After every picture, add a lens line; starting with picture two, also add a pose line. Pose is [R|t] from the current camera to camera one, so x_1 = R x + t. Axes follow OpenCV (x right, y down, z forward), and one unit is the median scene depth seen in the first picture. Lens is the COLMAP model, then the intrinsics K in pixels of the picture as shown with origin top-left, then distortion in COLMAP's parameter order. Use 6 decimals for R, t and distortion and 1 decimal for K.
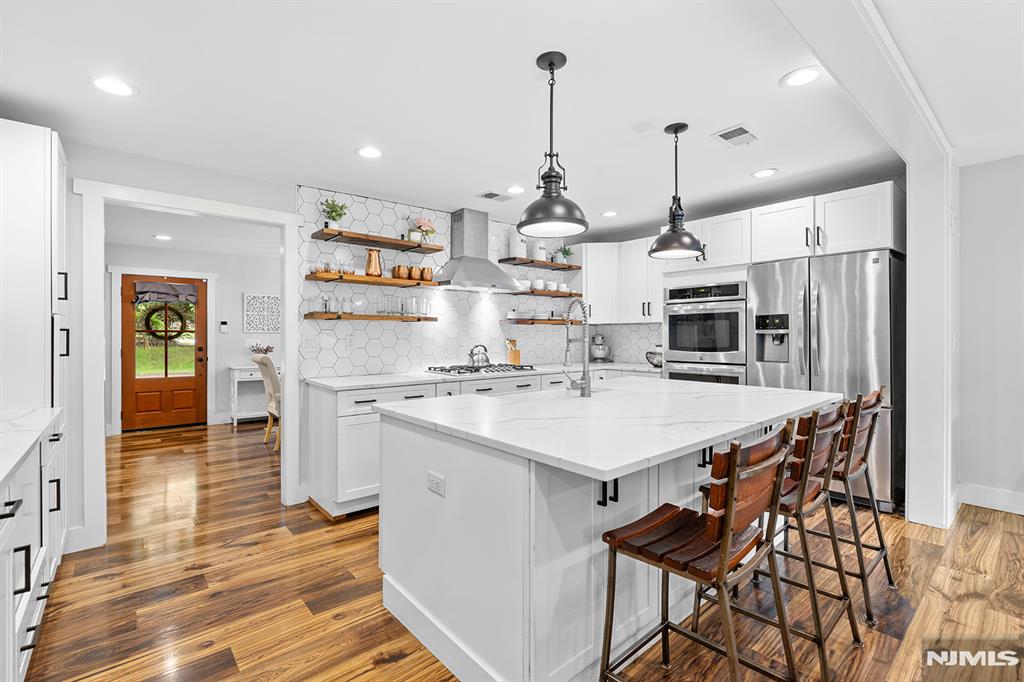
lens RADIAL K [[461.4, 0, 510.5], [0, 461.4, 333.2], [0, 0, 1]] dist [-0.011858, 0.004395]
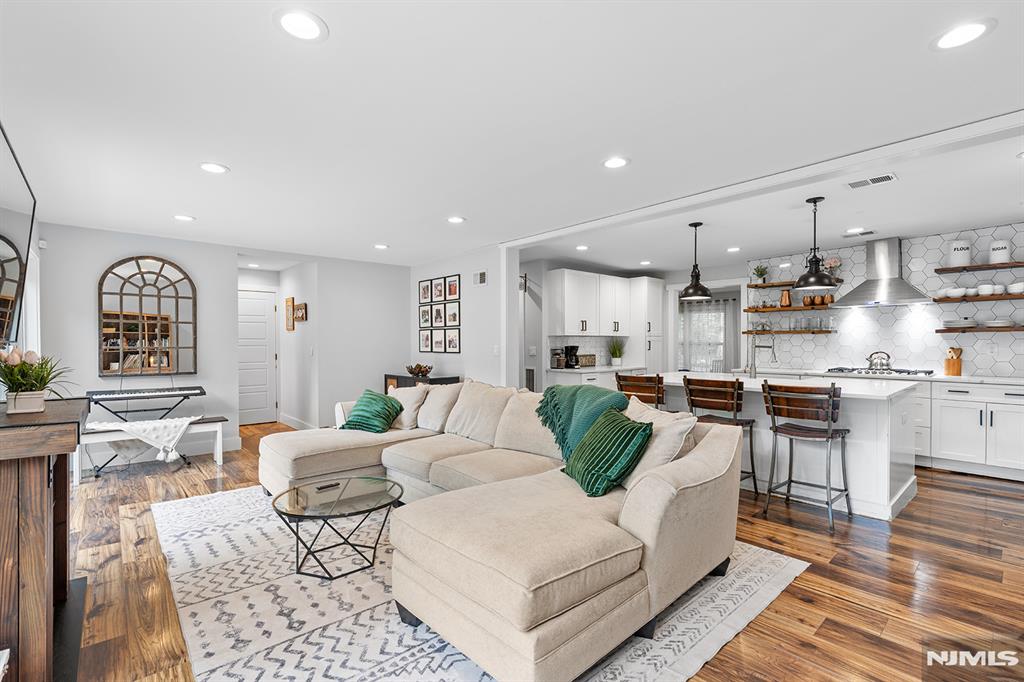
lens RADIAL K [[460.3, 0, 512.0], [0, 460.3, 341.0], [0, 0, 1]] dist [-0.003287, 0.000000]
pose [[0.016480, -0.000902, -0.999864, 1.252593], [0.004154, 0.999991, -0.000834, -0.005592], [0.999856, -0.004140, 0.016483, 0.020848]]
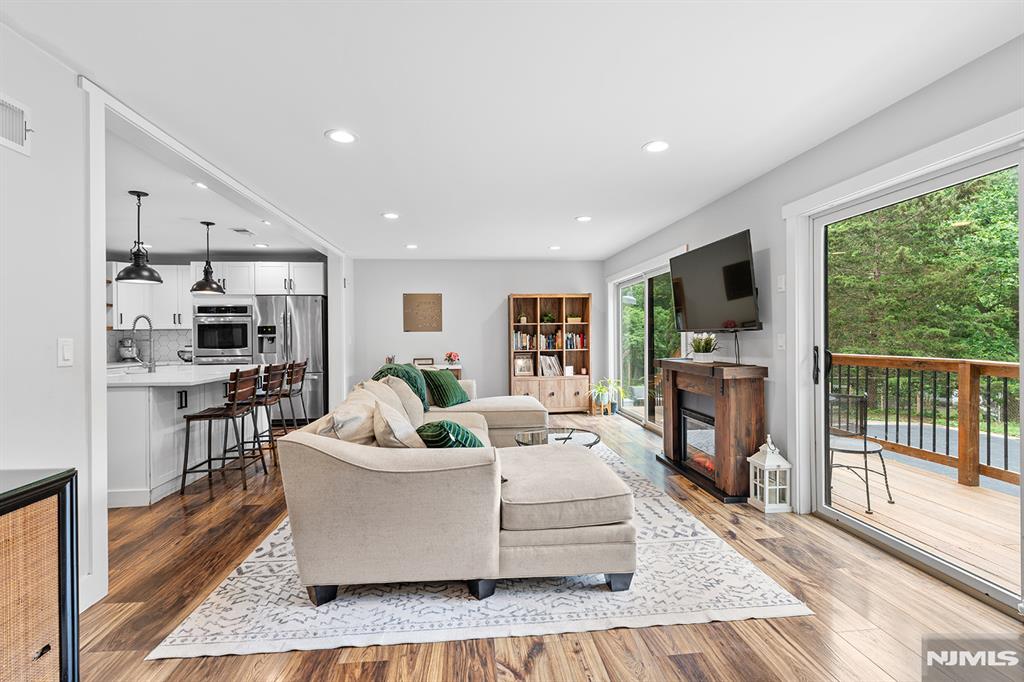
lens RADIAL K [[460.3, 0, 512.0], [0, 460.3, 341.0], [0, 0, 1]] dist [-0.003287, 0.000000]
pose [[0.572066, -0.010204, 0.820144, -0.309897], [0.005530, 0.999948, 0.008584, 0.007077], [-0.820189, -0.000376, 0.572092, -0.712693]]
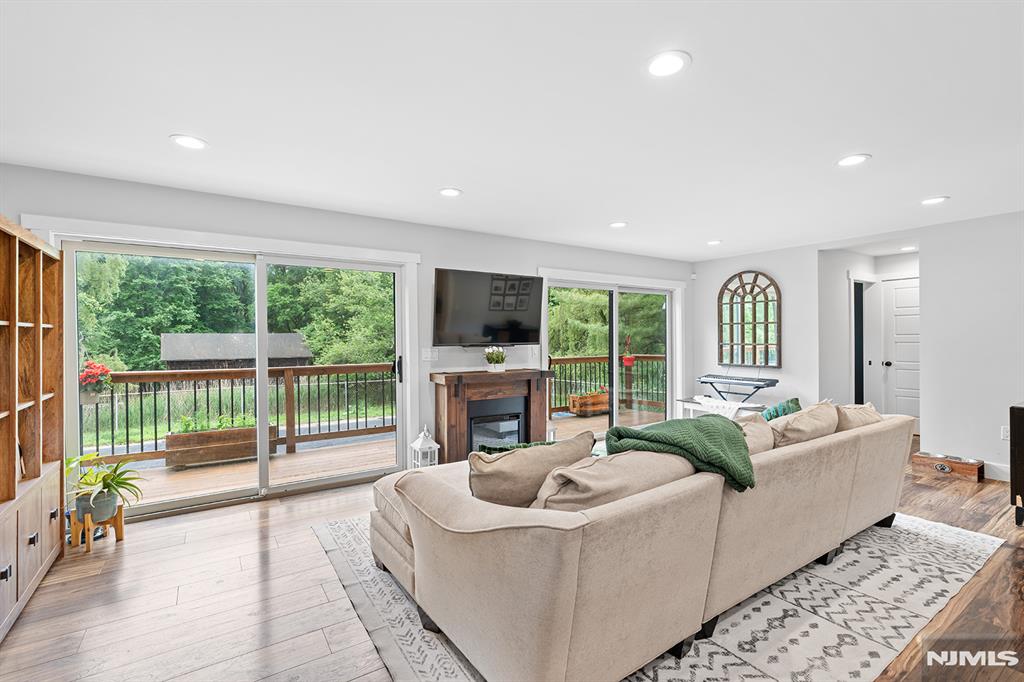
lens RADIAL K [[461.4, 0, 510.5], [0, 461.4, 333.2], [0, 0, 1]] dist [-0.011858, 0.004395]
pose [[-0.993324, 0.011461, 0.114786, 0.585080], [0.010166, 0.999878, -0.011862, -0.020465], [-0.114908, -0.010616, -0.993319, 0.708896]]
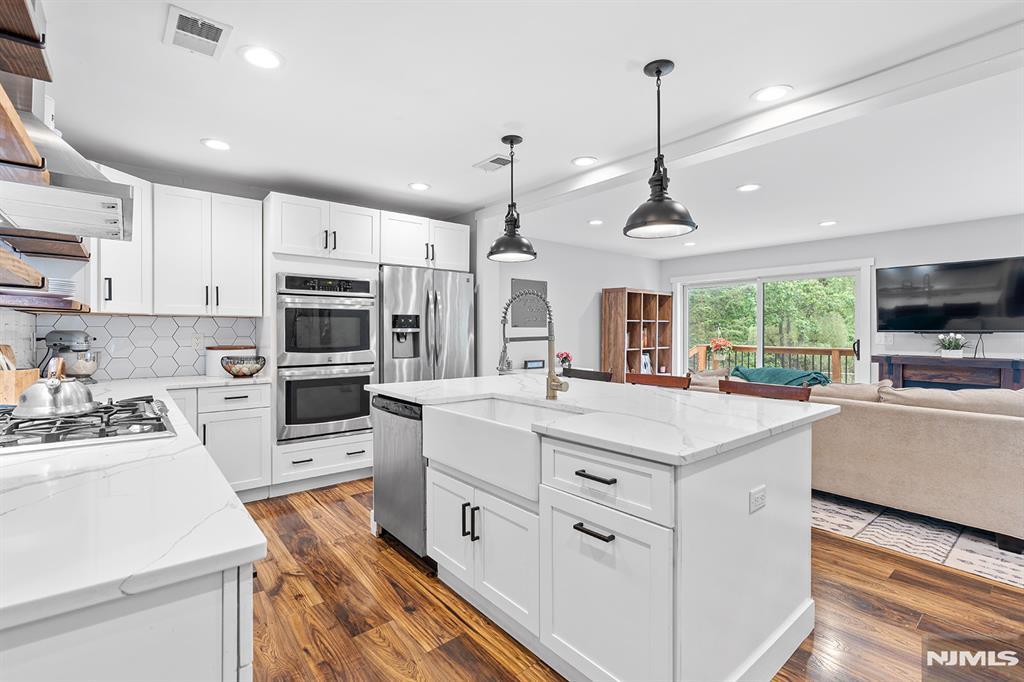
lens RADIAL K [[463.5, 0, 511.4], [0, 463.5, 337.7], [0, 0, 1]] dist [-0.010116, 0.000041]
pose [[0.014246, -0.009567, 0.999853, -0.503222], [-0.002754, 0.999950, 0.009607, 0.003055], [-0.999895, -0.002891, 0.014219, 0.691425]]
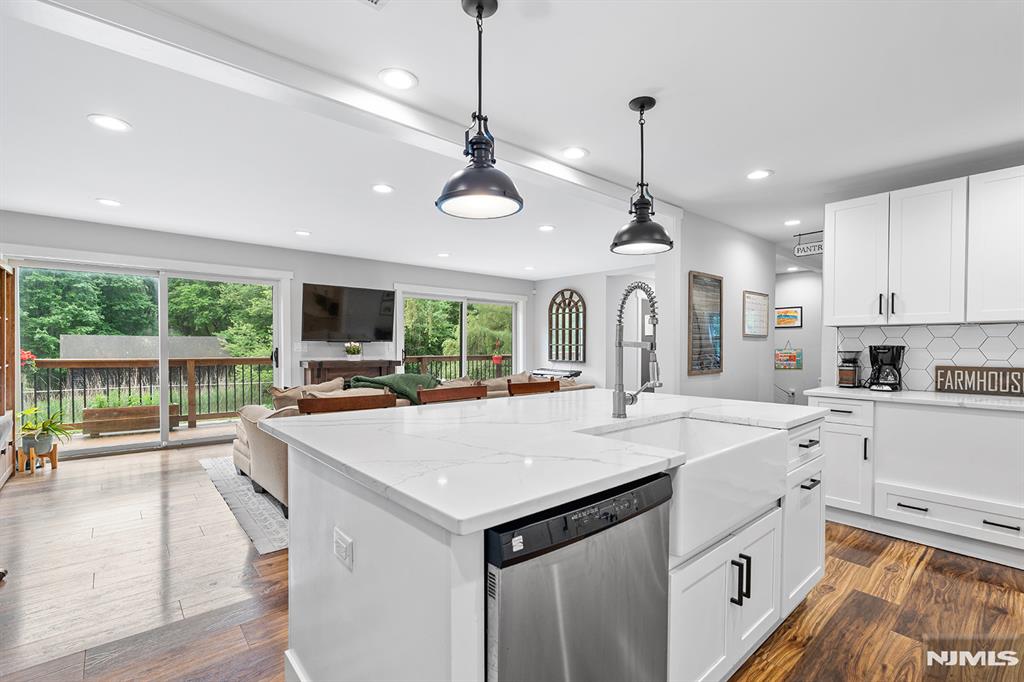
lens RADIAL K [[466.3, 0, 507.7], [0, 466.3, 347.8], [0, 0, 1]] dist [-0.003318, -0.000200]
pose [[-0.999984, -0.001071, -0.005587, 0.228747], [-0.001086, 0.999996, 0.002784, 0.014329], [0.005584, 0.002790, -0.999981, 1.157934]]
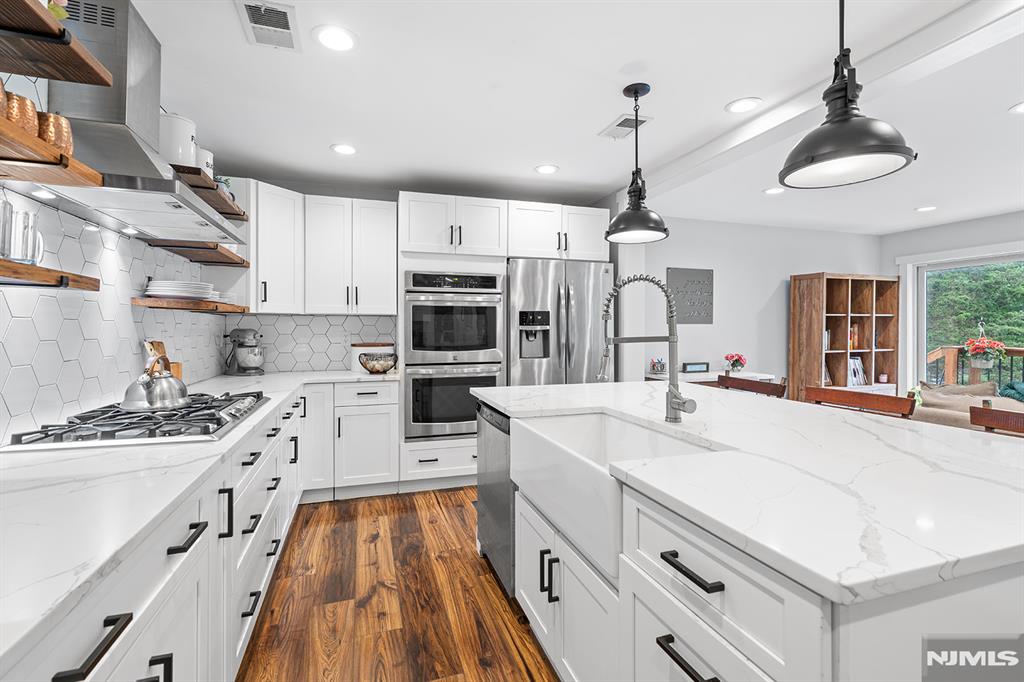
lens RADIAL K [[461.4, 0, 510.5], [0, 461.4, 333.2], [0, 0, 1]] dist [-0.011858, 0.004395]
pose [[0.384807, -0.005637, 0.922980, -0.365357], [-0.002639, 0.999971, 0.007207, 0.001244], [-0.922993, -0.005209, 0.384781, 0.621343]]
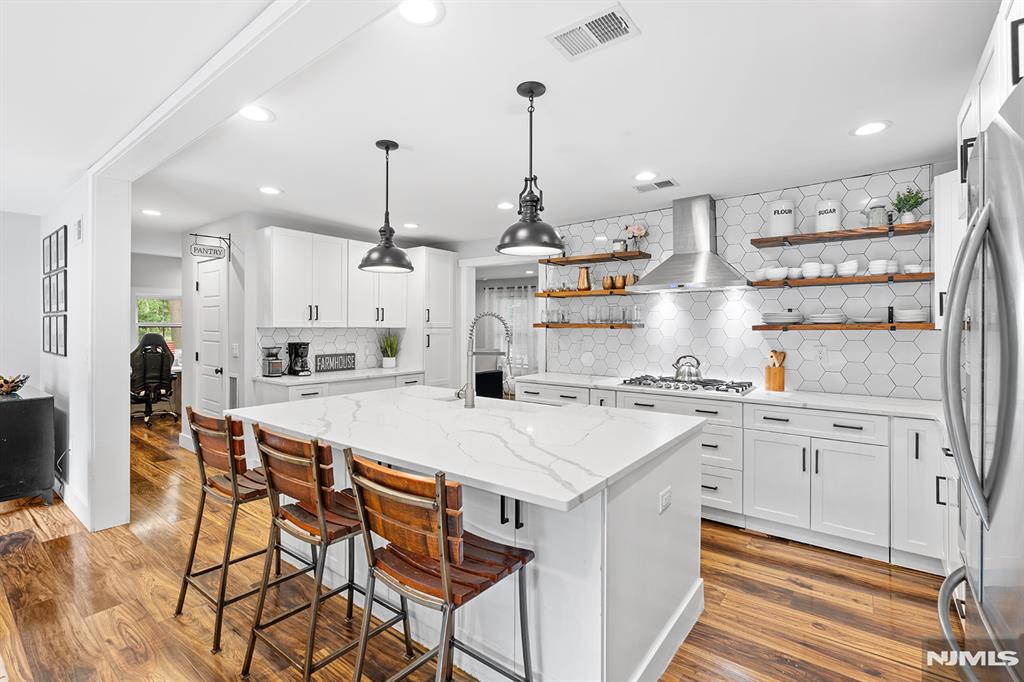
lens RADIAL K [[464.7, 0, 513.3], [0, 464.7, 316.8], [0, 0, 1]] dist [-0.012678, 0.000205]
pose [[0.208614, -0.019102, -0.977812, 0.788791], [-0.002222, 0.999797, -0.020006, -0.030998], [0.977996, 0.006346, 0.208529, 0.566967]]
